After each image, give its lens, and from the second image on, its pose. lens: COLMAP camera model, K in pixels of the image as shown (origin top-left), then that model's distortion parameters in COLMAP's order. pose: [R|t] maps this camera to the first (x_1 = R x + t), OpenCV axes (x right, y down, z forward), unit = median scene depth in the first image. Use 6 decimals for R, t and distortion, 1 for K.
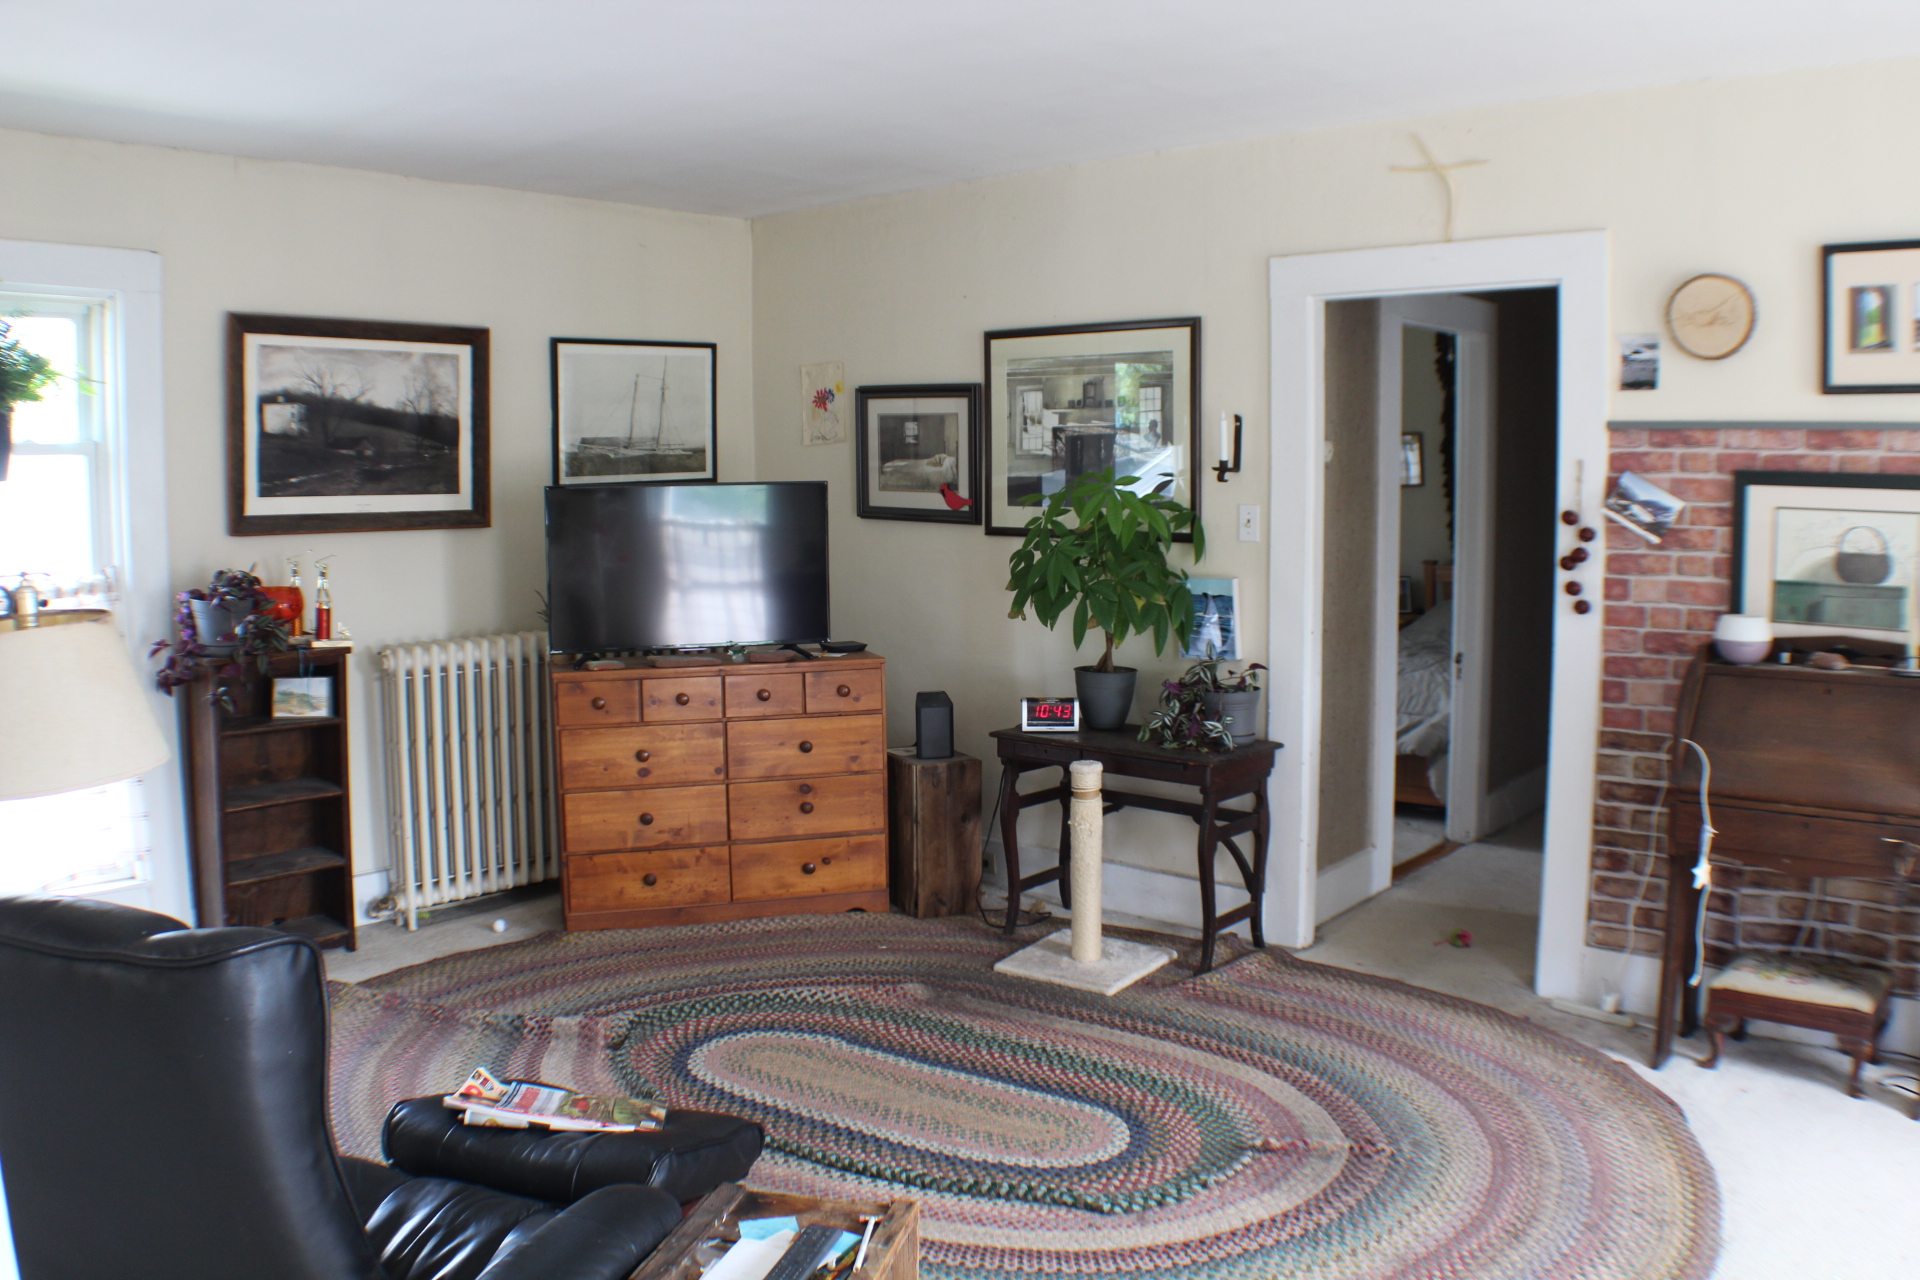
lens RADIAL K [[1622.2, 0, 960.0], [0, 1622.2, 640.0], [0, 0, 1]] dist [-0.179781, 0.012655]
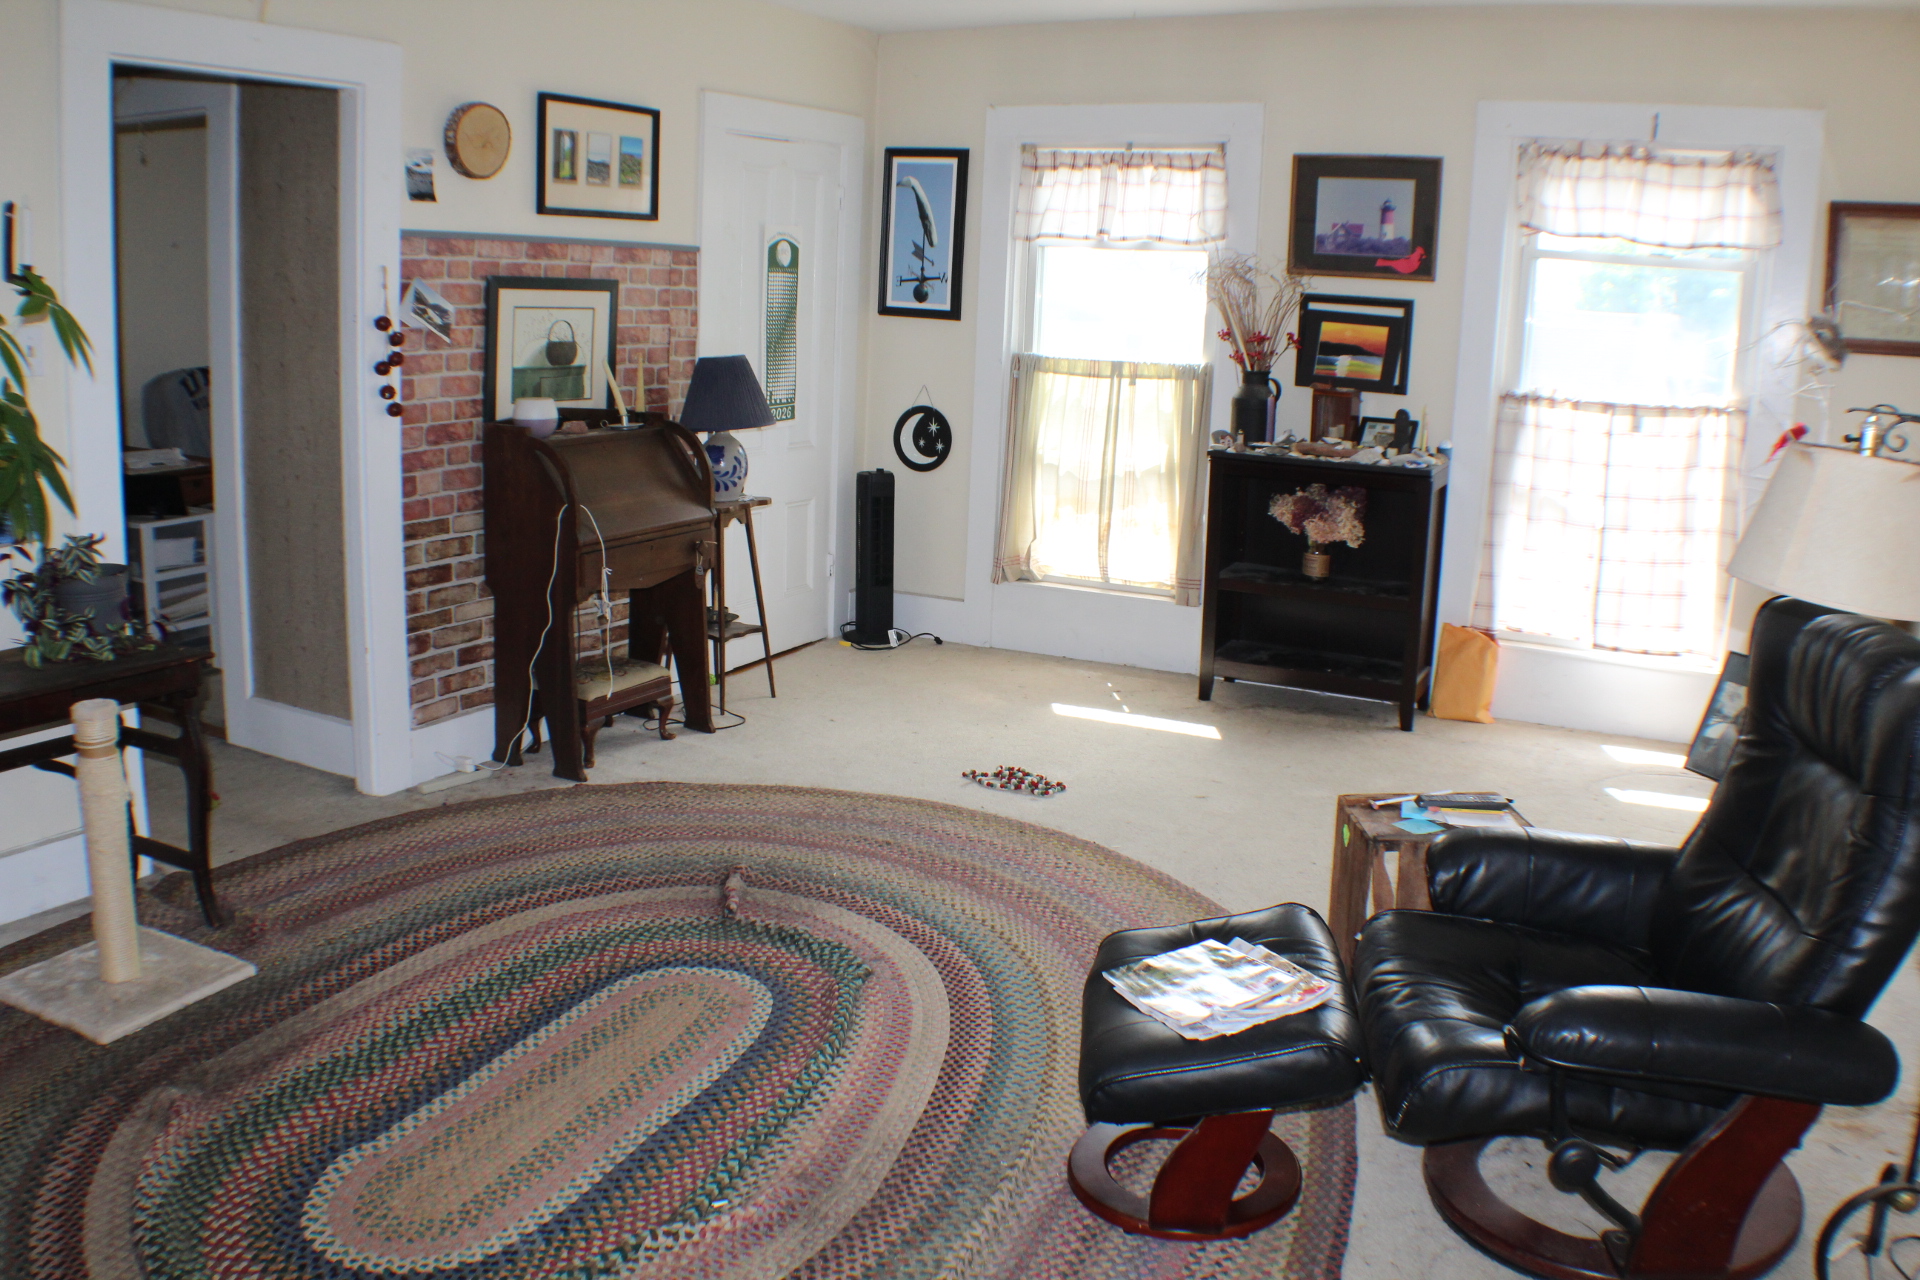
lens RADIAL K [[1622.2, 0, 960.0], [0, 1622.2, 640.0], [0, 0, 1]] dist [-0.179781, 0.012655]
pose [[-0.246332, -0.199090, 0.948517, -0.751511], [0.075643, 0.971739, 0.223609, -0.081776], [-0.966229, 0.126830, -0.224311, 0.944343]]
